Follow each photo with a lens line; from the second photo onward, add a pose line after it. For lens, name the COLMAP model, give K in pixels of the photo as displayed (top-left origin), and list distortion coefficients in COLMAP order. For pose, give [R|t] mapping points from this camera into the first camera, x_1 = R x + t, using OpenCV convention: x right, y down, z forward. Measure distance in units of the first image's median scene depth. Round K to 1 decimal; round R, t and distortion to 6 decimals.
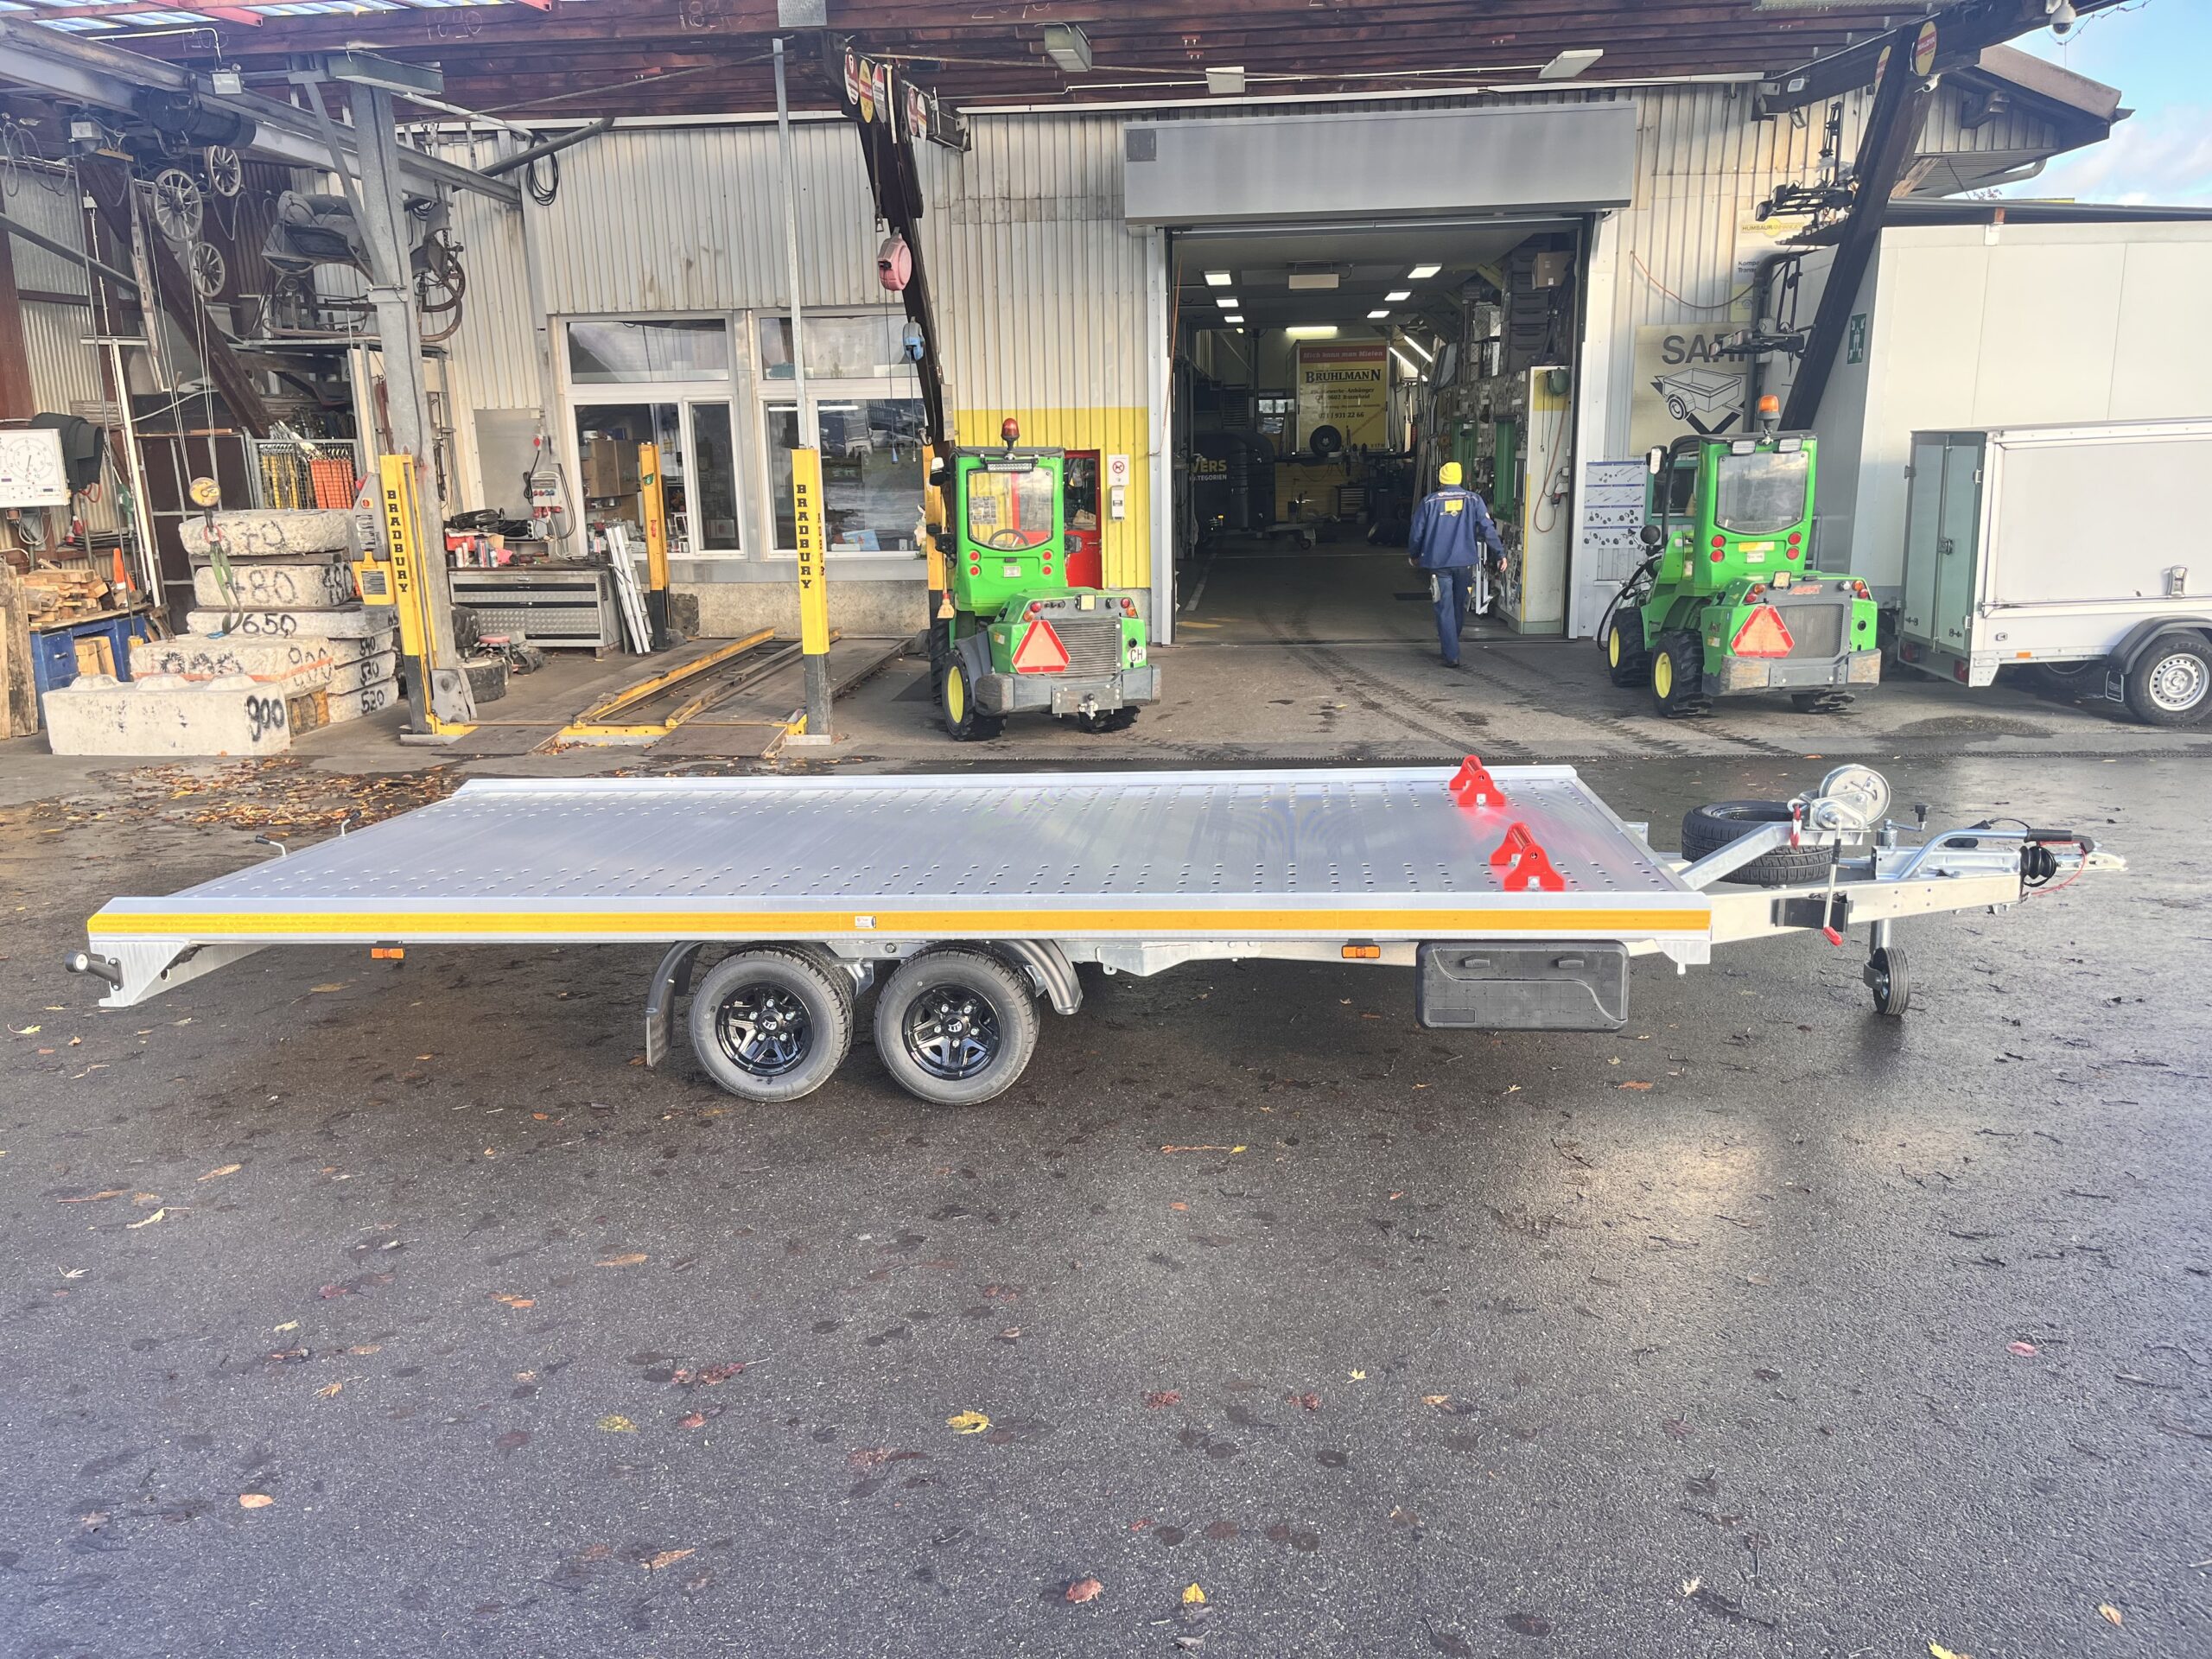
lens RADIAL K [[1662.9, 0, 1097.8], [0, 1662.9, 827.4], [0, 0, 1]] dist [0.075535, -0.101259]
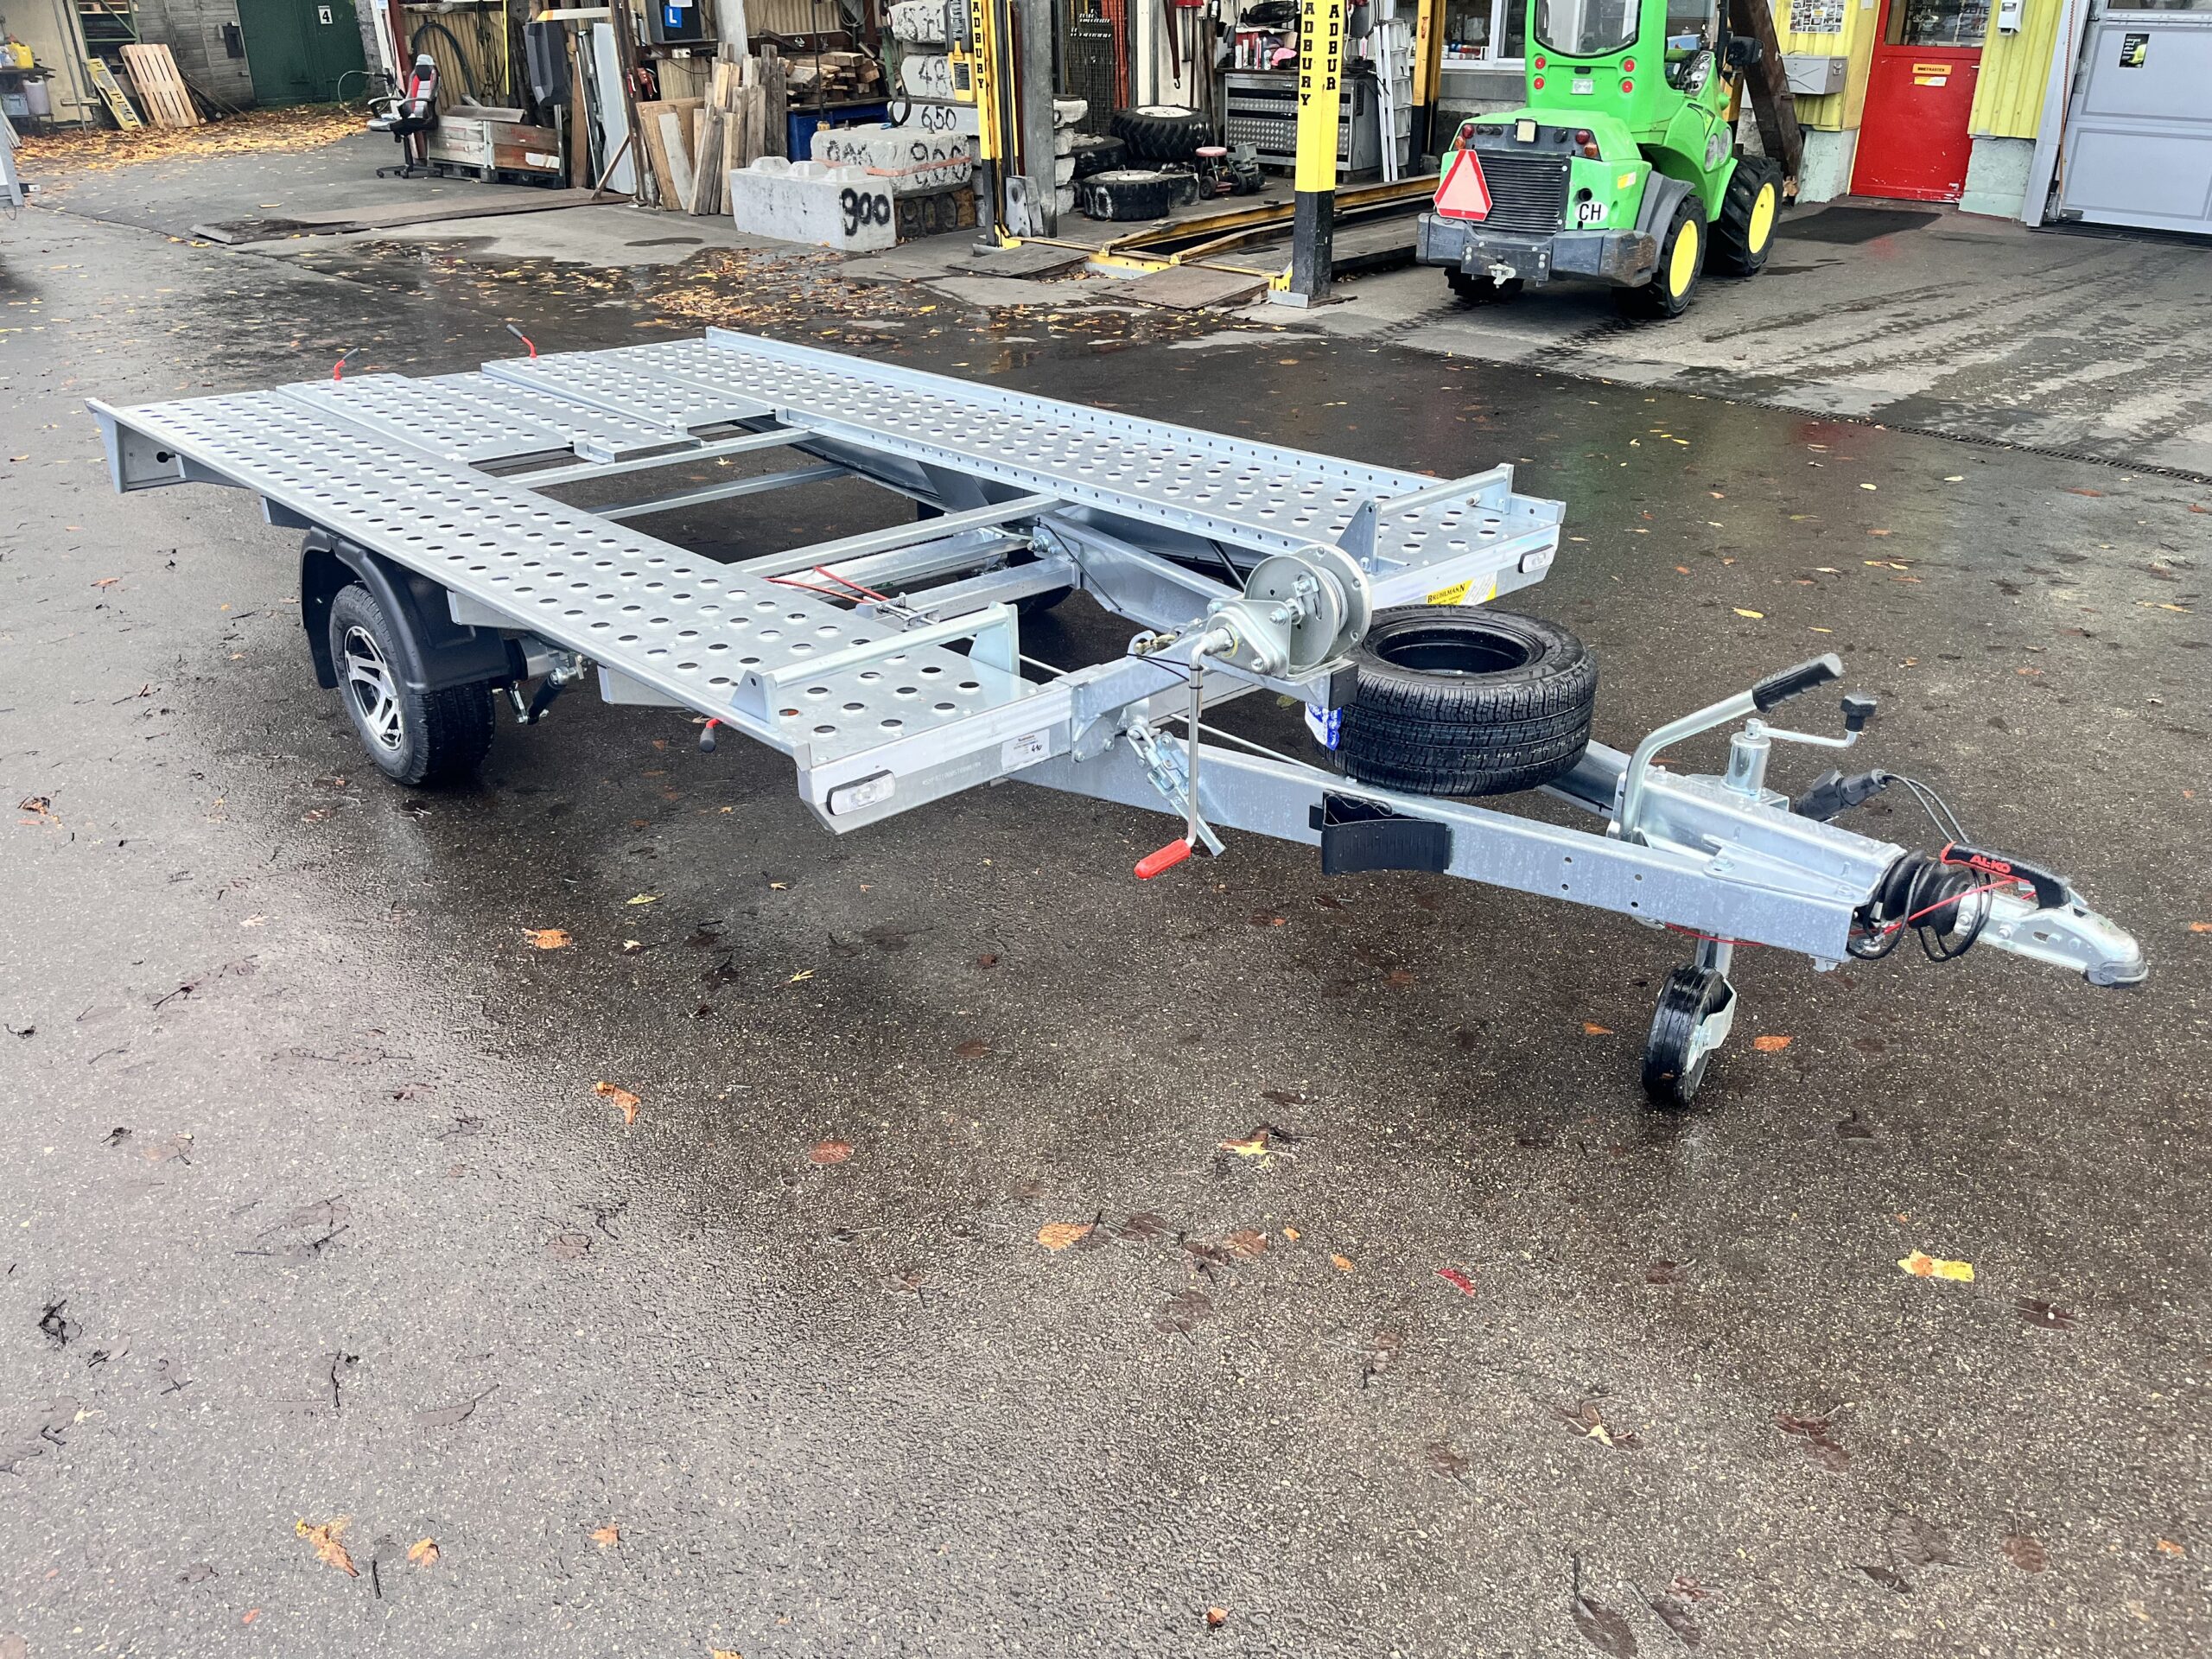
lens RADIAL K [[1662.9, 0, 1110.9], [0, 1662.9, 825.4], [0, 0, 1]] dist [0.075535, -0.101259]
pose [[0.747871, 0.308292, -0.587916, 0.310616], [-0.145991, 0.940323, 0.307376, -0.044489], [0.647592, -0.144047, 0.748248, 0.236430]]
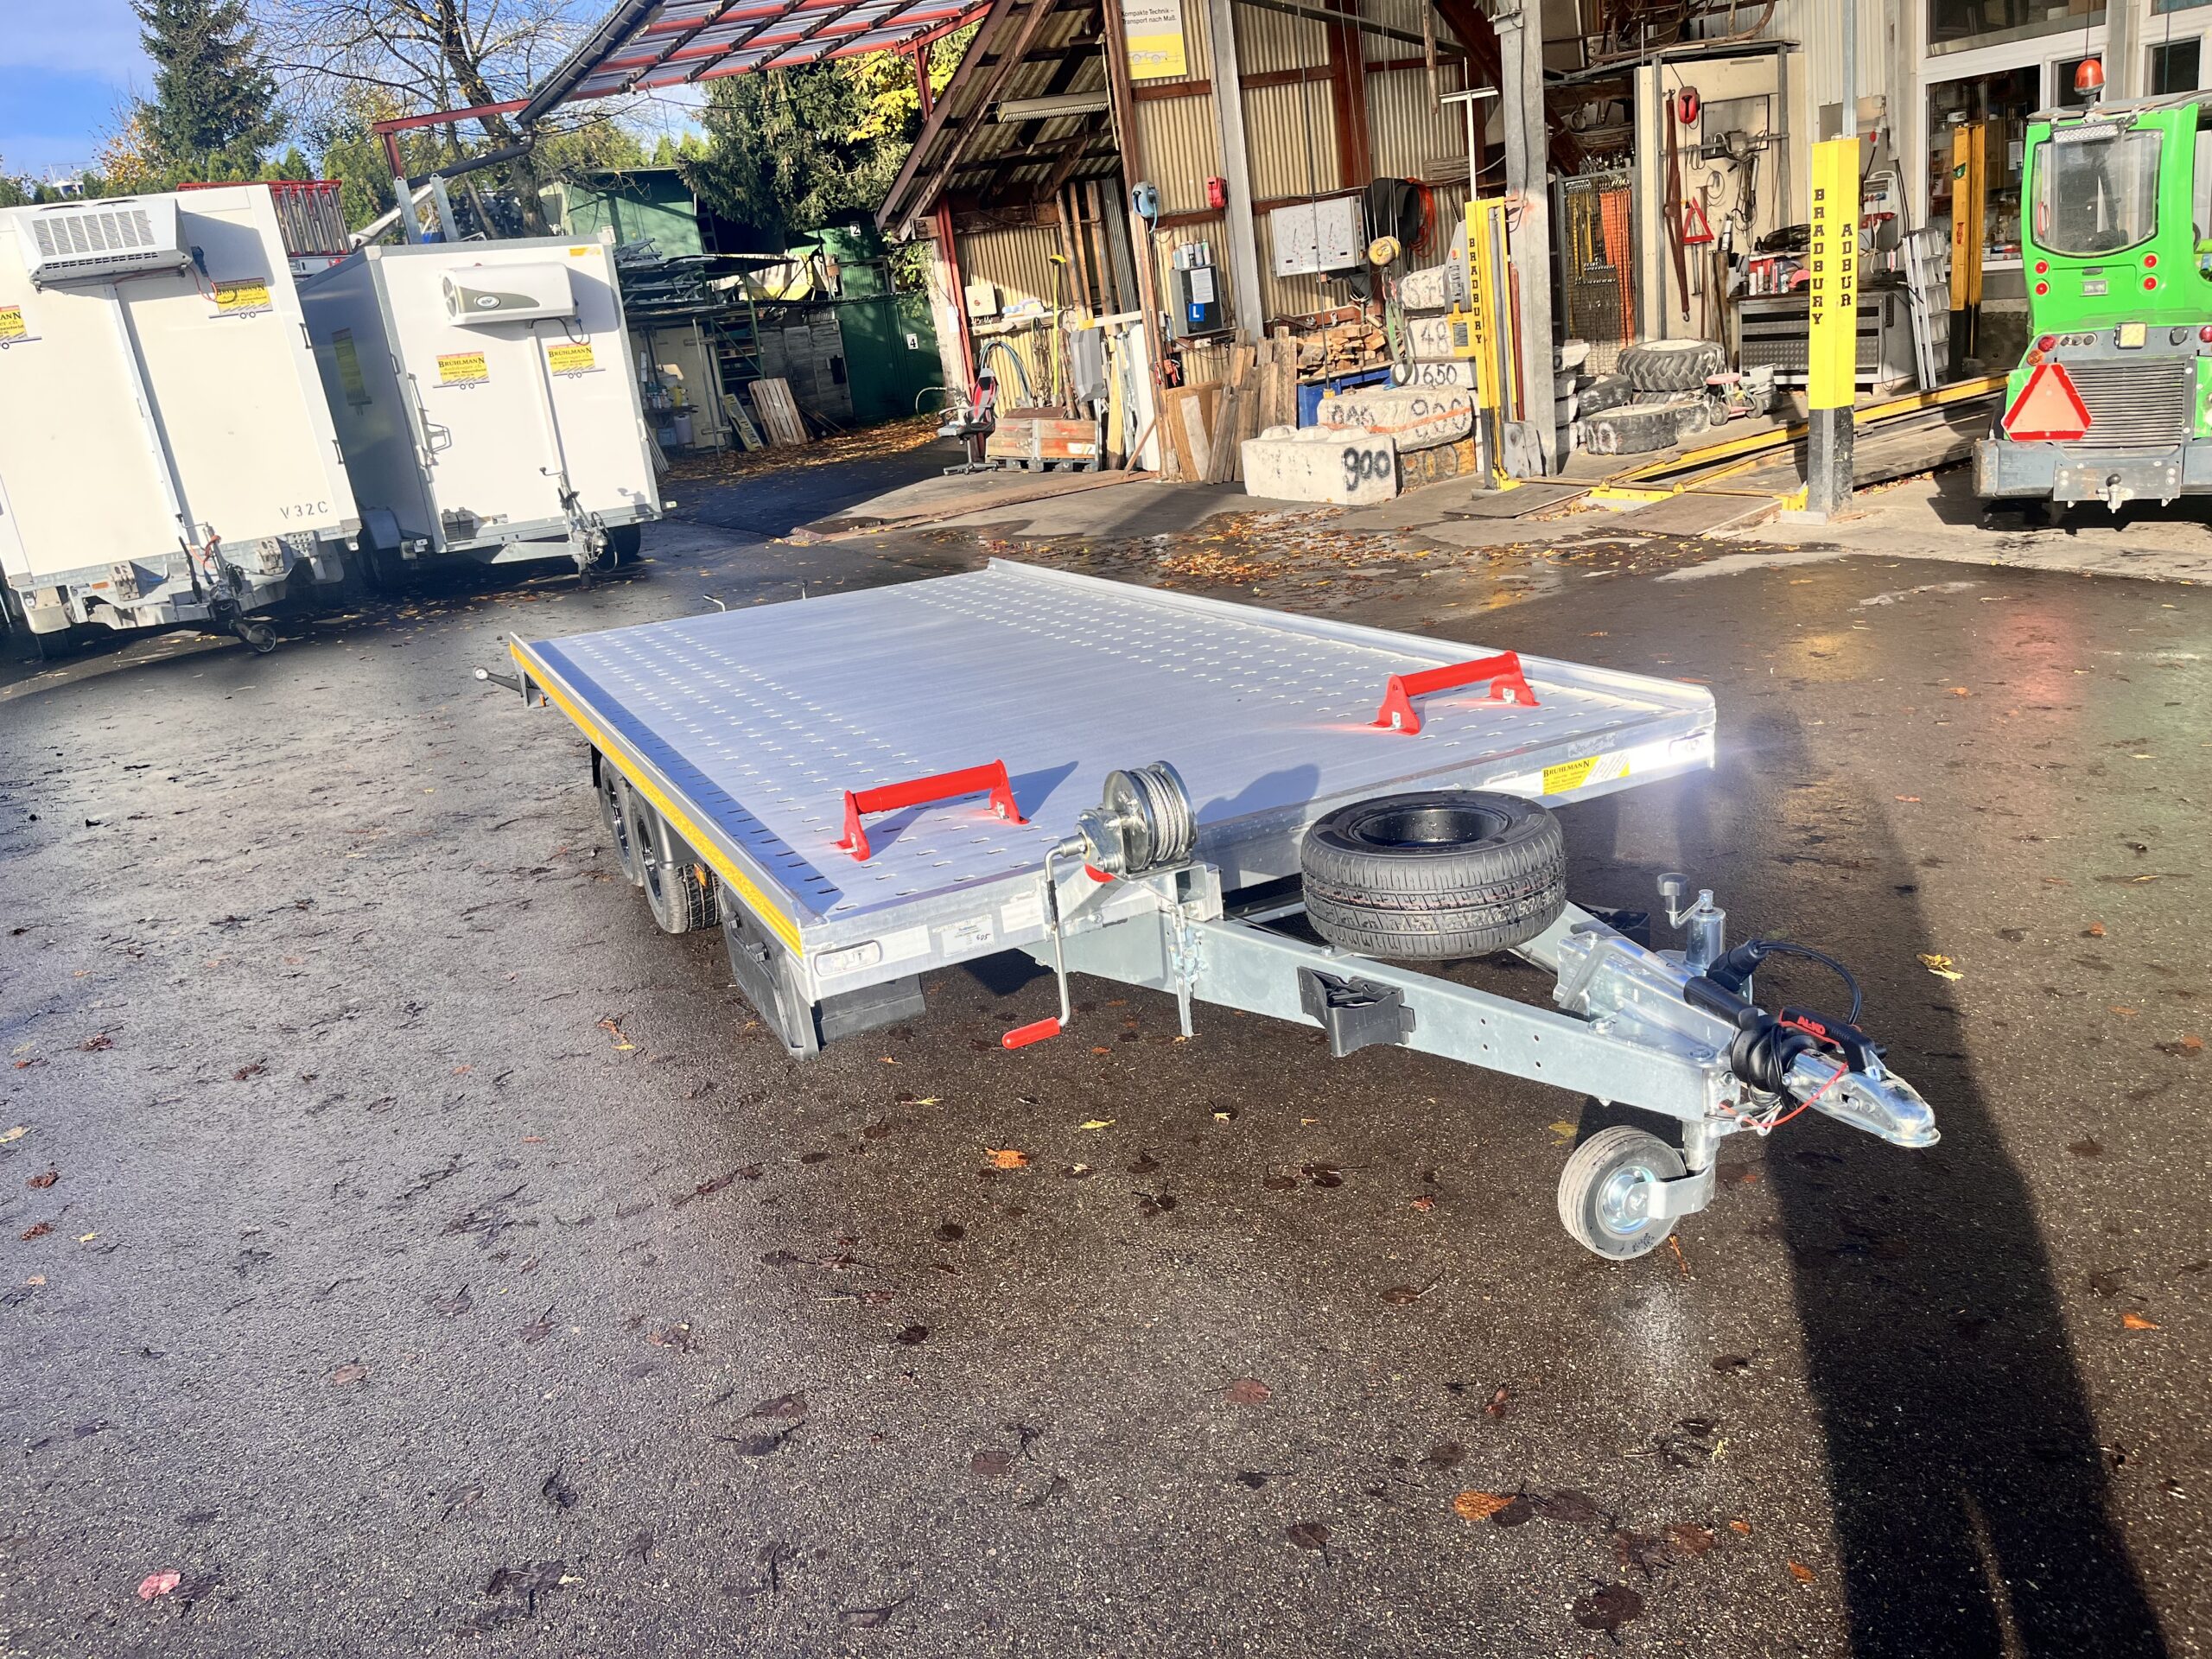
lens RADIAL K [[1662.9, 0, 1111.9], [0, 1662.9, 836.5], [0, 0, 1]] dist [0.075535, -0.101259]
pose [[0.528999, 0.218317, -0.820060, 0.319463], [-0.071225, 0.974355, 0.213448, -0.046529], [0.845628, -0.054505, 0.530982, 0.243103]]
